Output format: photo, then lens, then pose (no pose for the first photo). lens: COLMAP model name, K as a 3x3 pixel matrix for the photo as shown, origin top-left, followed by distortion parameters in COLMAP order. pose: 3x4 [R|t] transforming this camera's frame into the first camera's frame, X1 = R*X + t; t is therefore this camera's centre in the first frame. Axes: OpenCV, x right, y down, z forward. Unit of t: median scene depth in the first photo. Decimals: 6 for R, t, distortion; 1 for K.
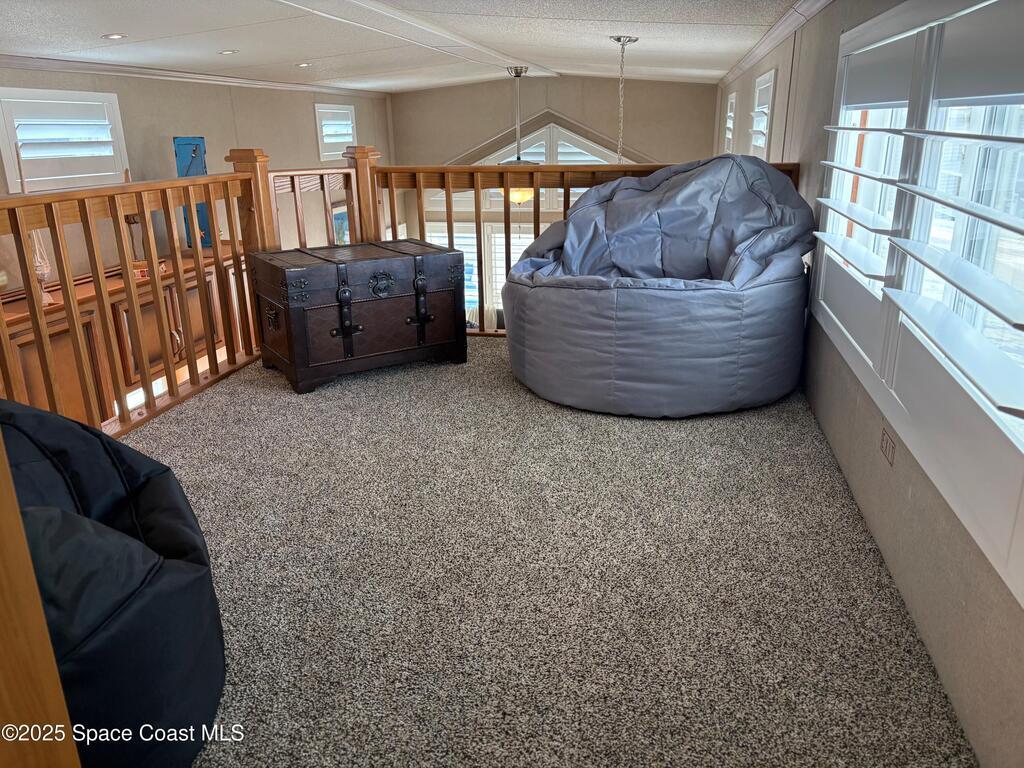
lens RADIAL K [[792.7, 0, 512.0], [0, 792.7, 384.0], [0, 0, 1]] dist [0.086301, -0.122472]
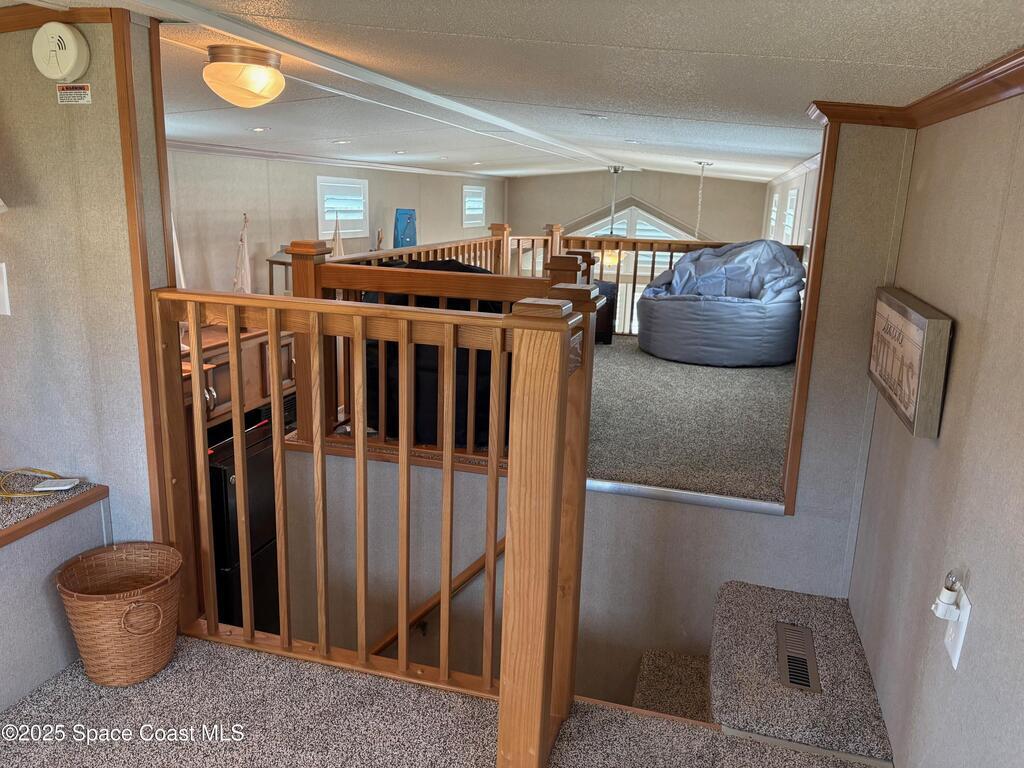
lens RADIAL K [[792.7, 0, 512.0], [0, 792.7, 384.0], [0, 0, 1]] dist [0.086301, -0.122472]
pose [[0.996573, 0.061777, -0.055010, -0.199968], [-0.066030, 0.994670, -0.079197, 0.246394], [0.049824, 0.082558, 0.995340, -0.895446]]
